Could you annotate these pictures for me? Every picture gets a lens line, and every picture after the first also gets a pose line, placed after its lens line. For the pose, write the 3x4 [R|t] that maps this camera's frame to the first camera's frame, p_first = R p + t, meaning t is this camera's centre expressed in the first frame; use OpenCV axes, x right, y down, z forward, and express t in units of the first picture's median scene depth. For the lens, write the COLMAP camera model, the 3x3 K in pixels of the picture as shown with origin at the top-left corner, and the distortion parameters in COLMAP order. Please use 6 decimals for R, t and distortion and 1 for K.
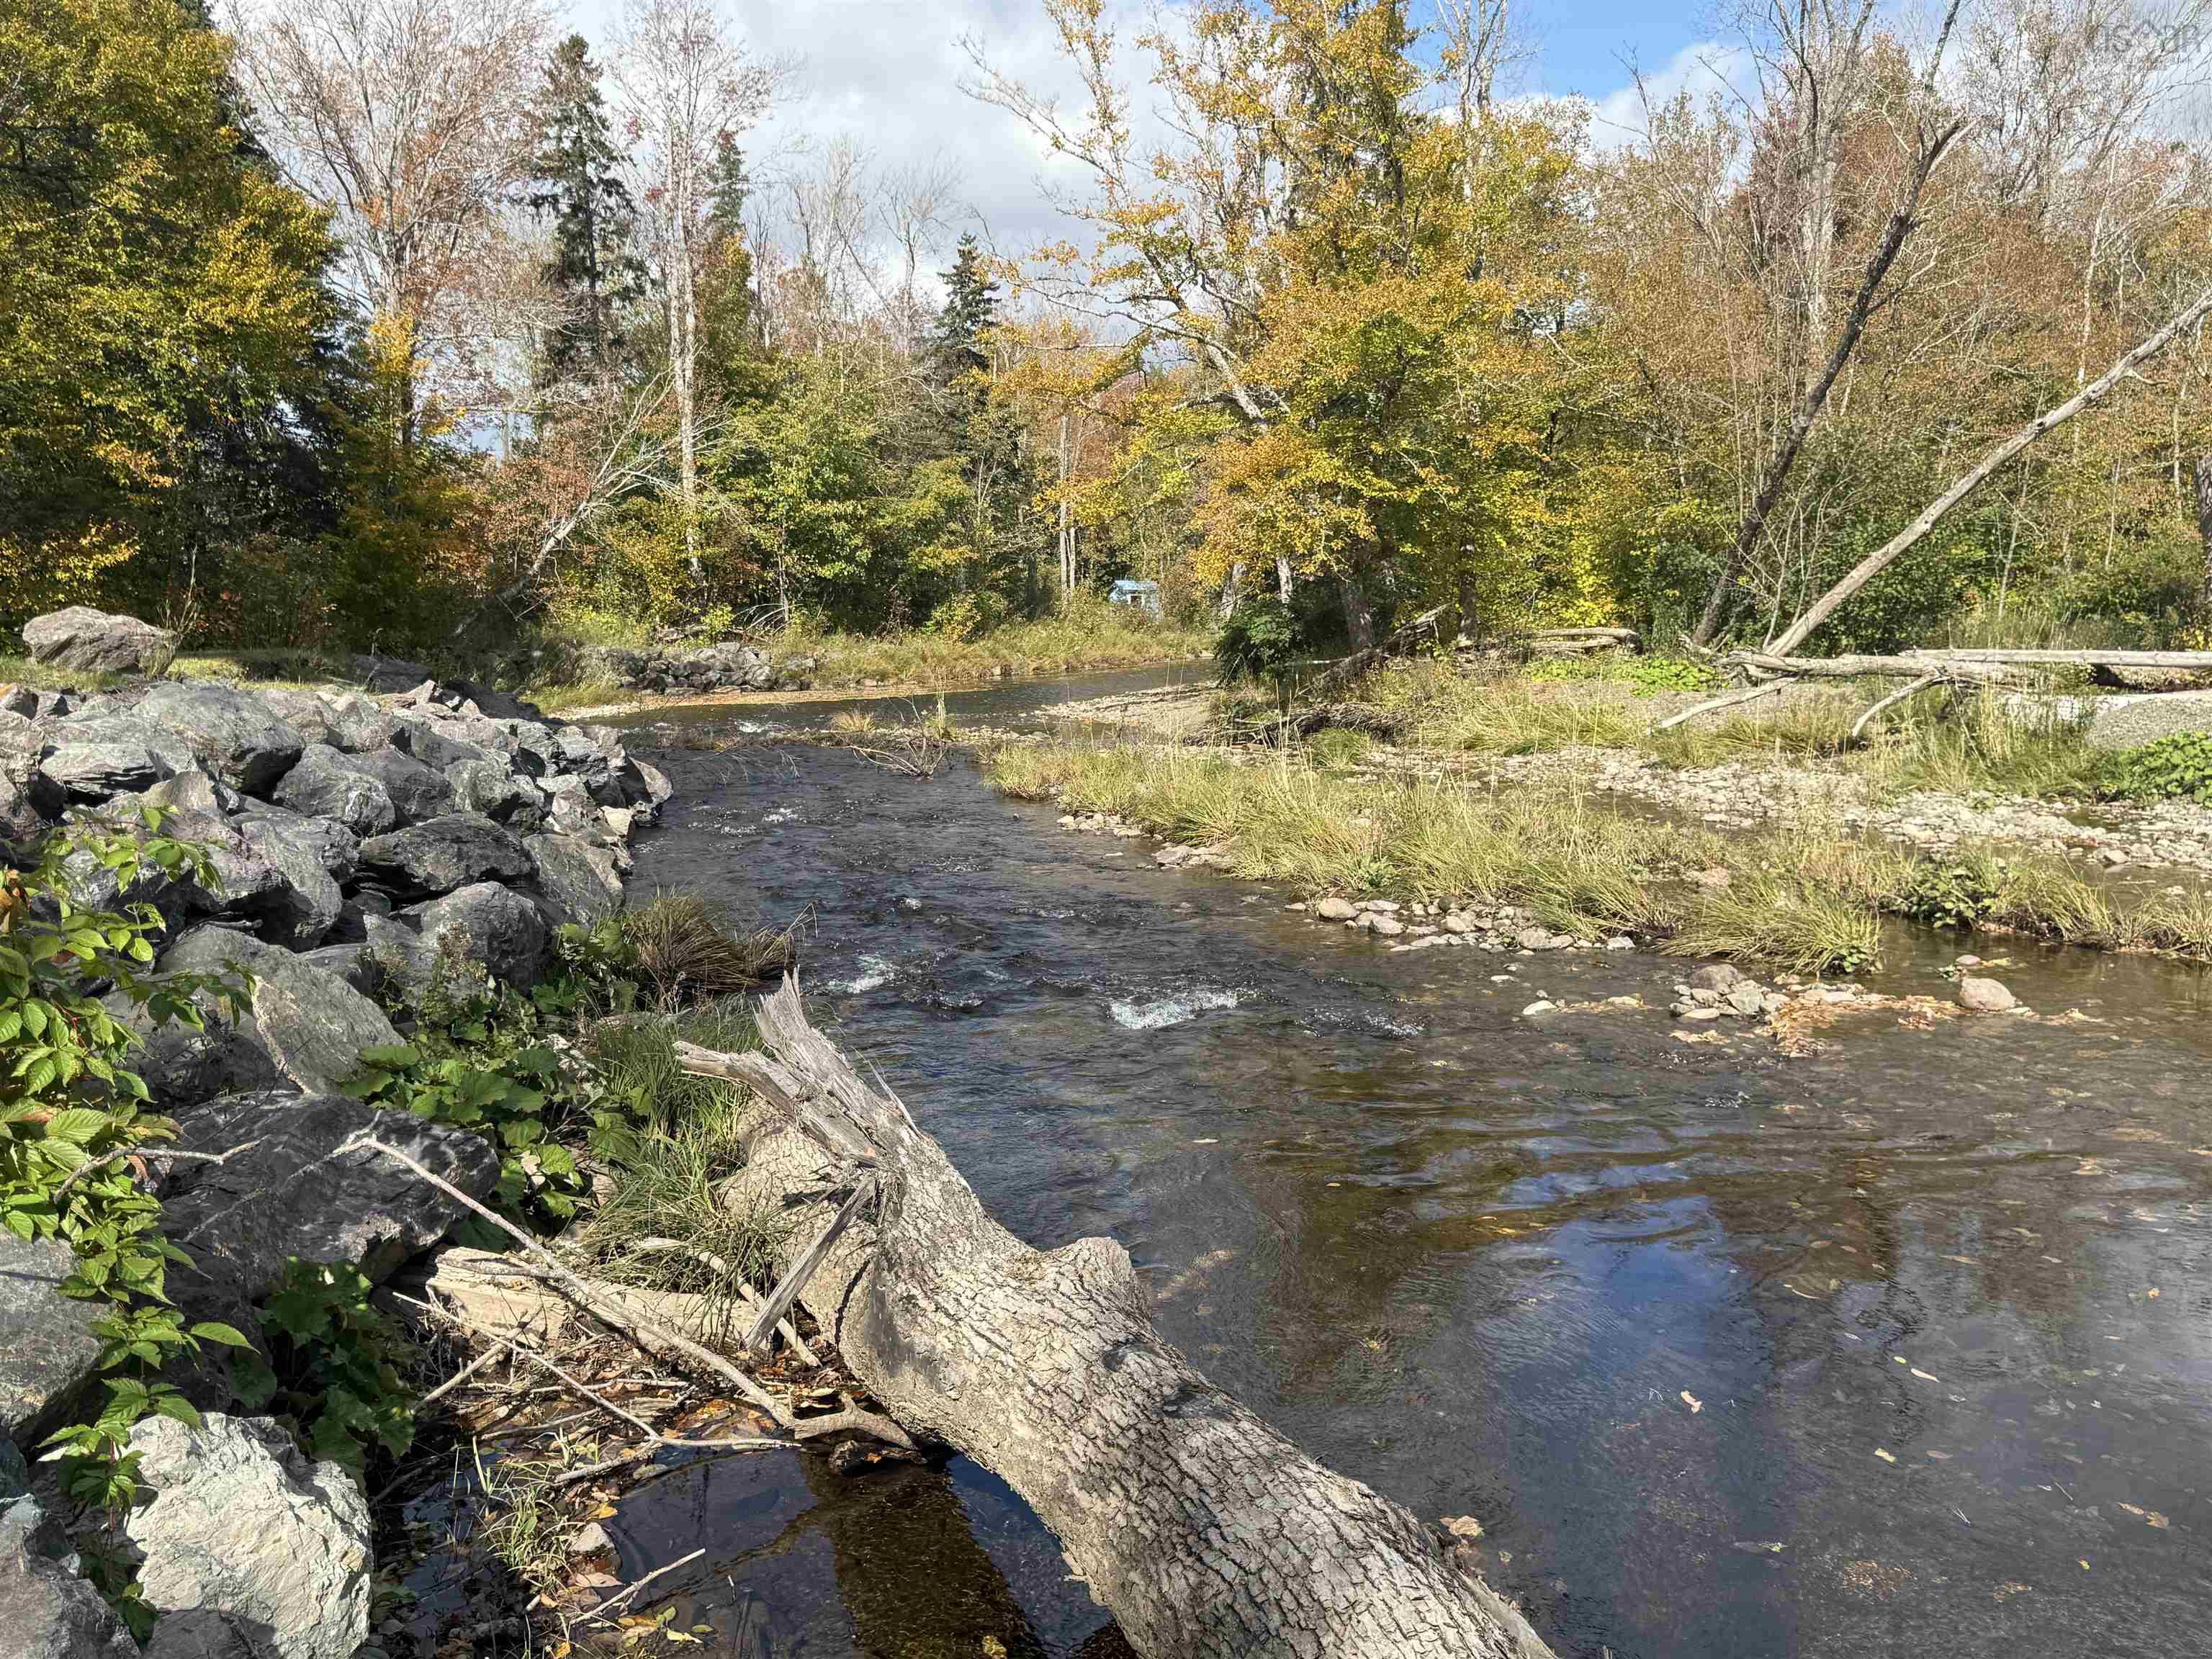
lens RADIAL K [[1955.5, 0, 1106.0], [0, 1955.5, 870.9], [0, 0, 1]] dist [0.213484, -0.290378]
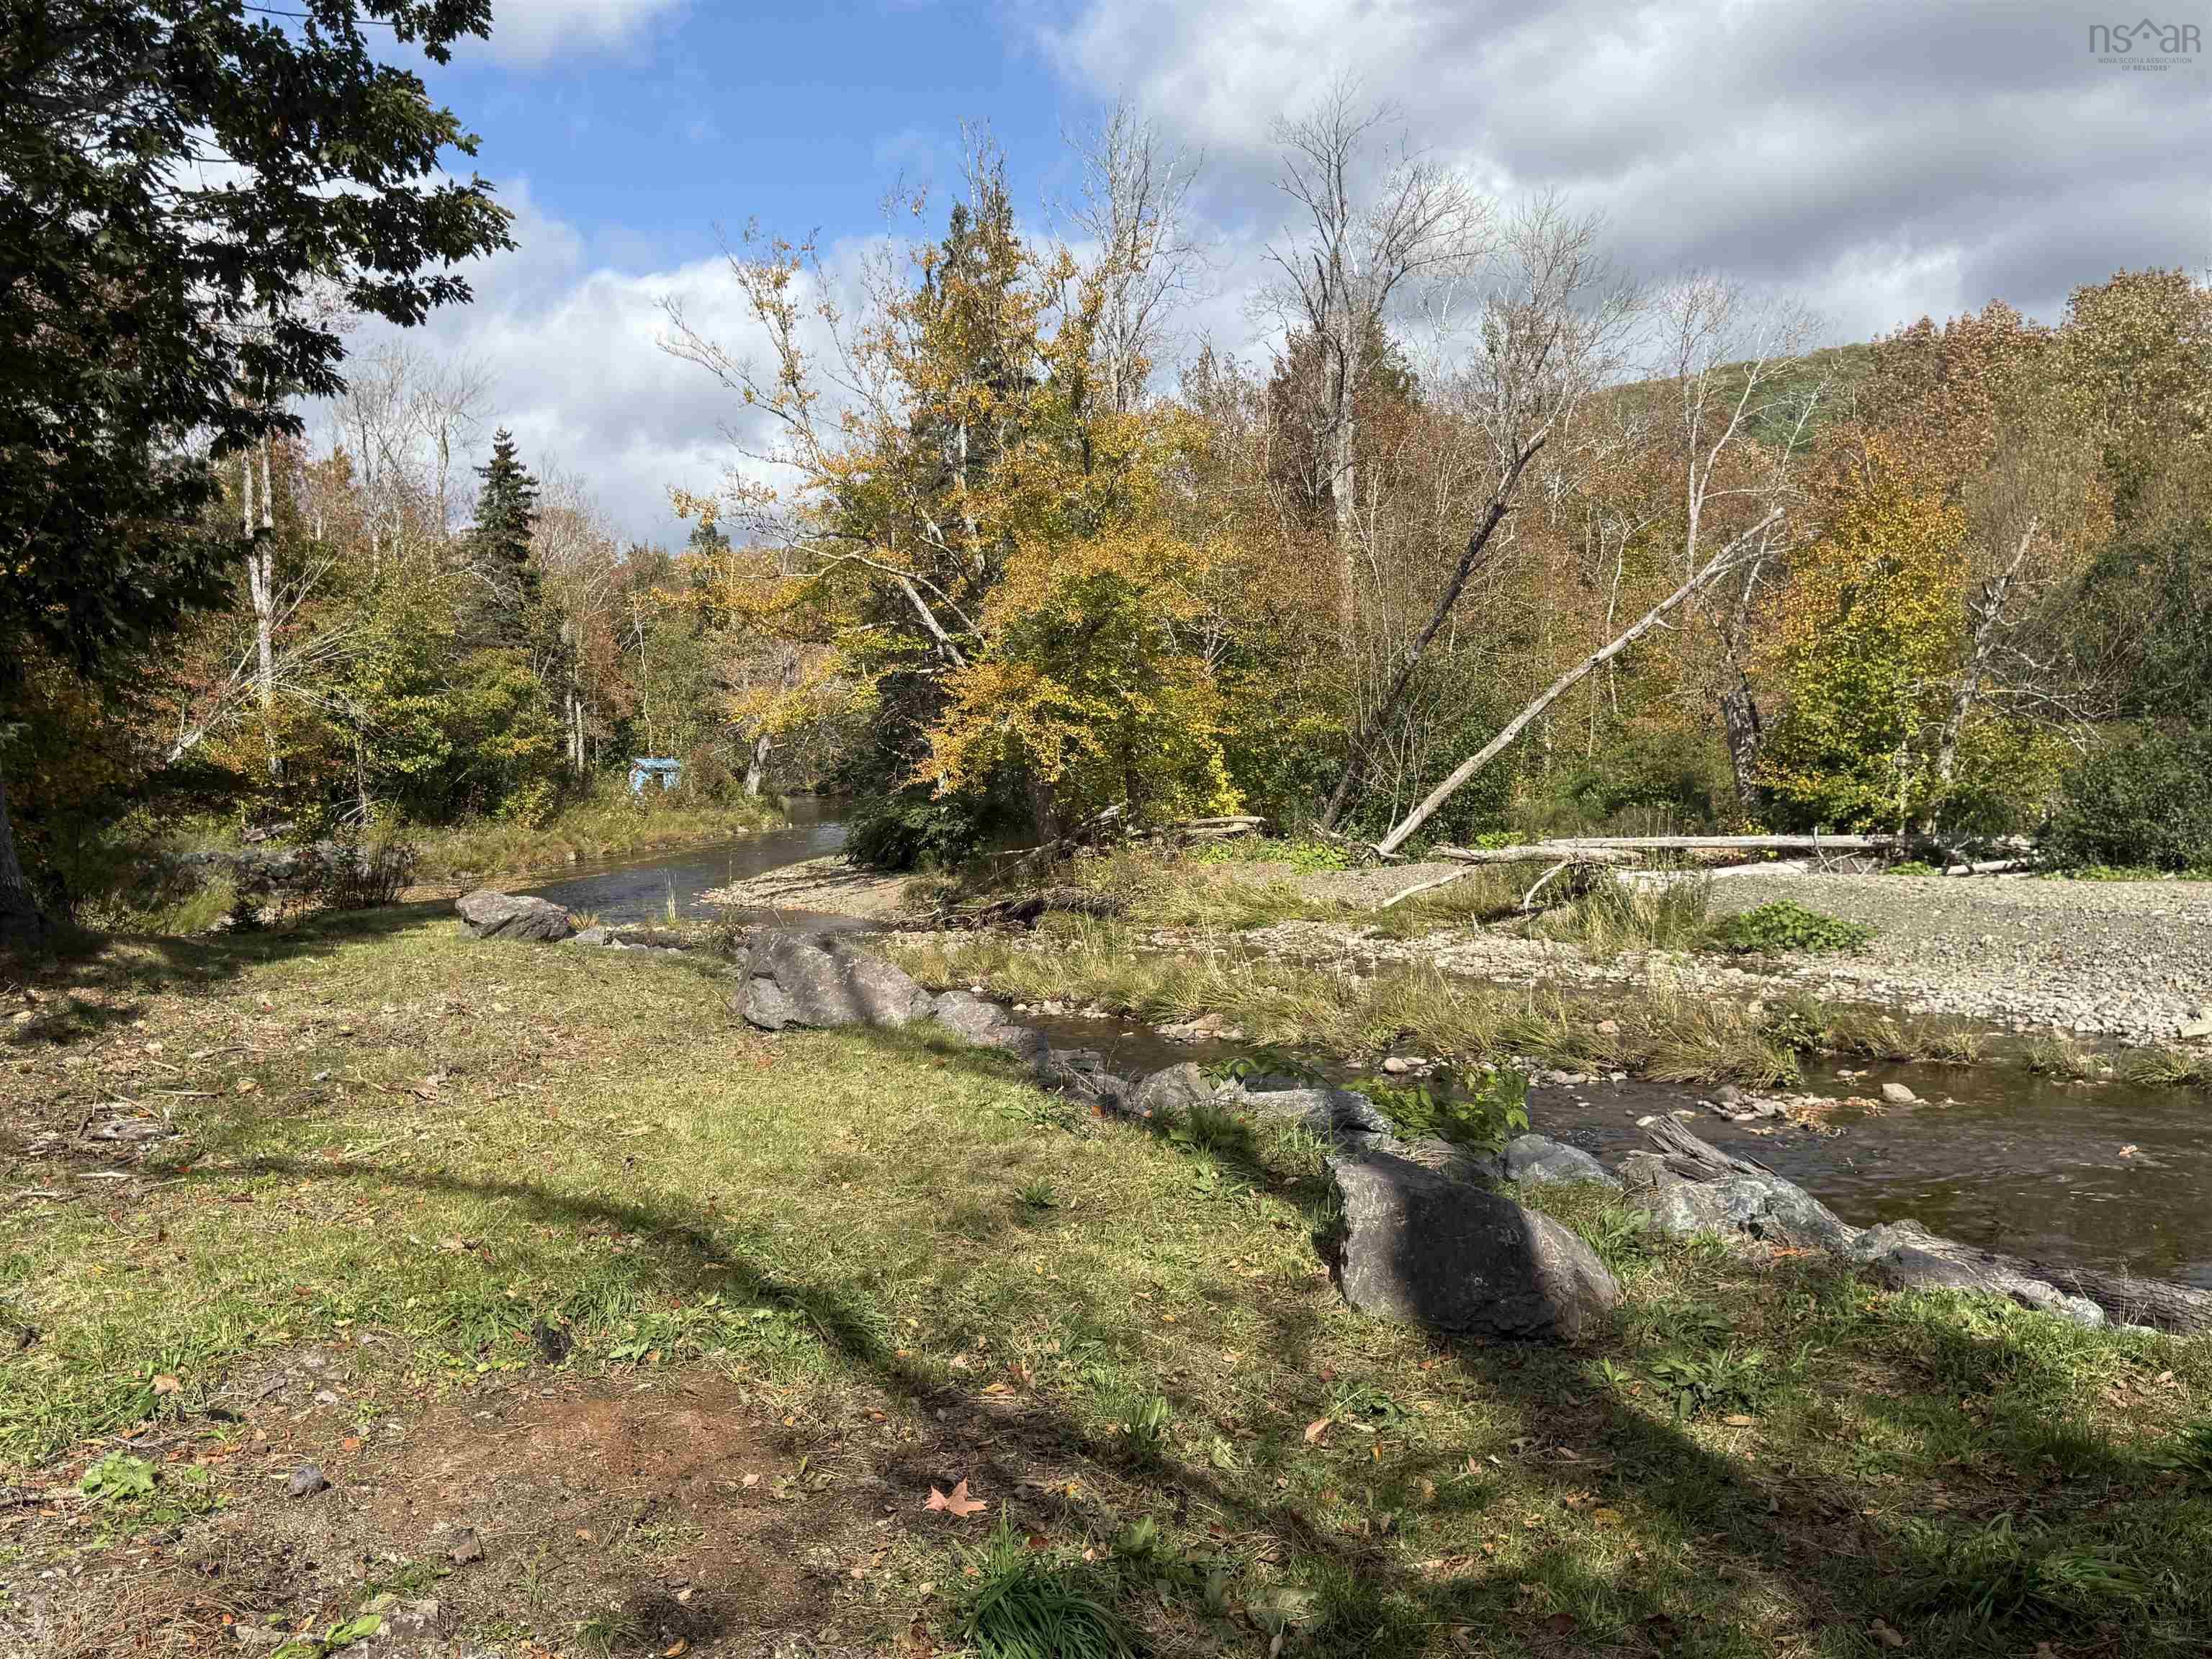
lens RADIAL K [[1919.3, 0, 1099.2], [0, 1919.3, 933.4], [0, 0, 1]] dist [0.154816, 0.000733]
pose [[0.964392, -0.045664, 0.260504, -0.132375], [0.058755, 0.997359, -0.042686, -0.008383], [-0.257867, 0.056472, 0.964529, -0.081592]]
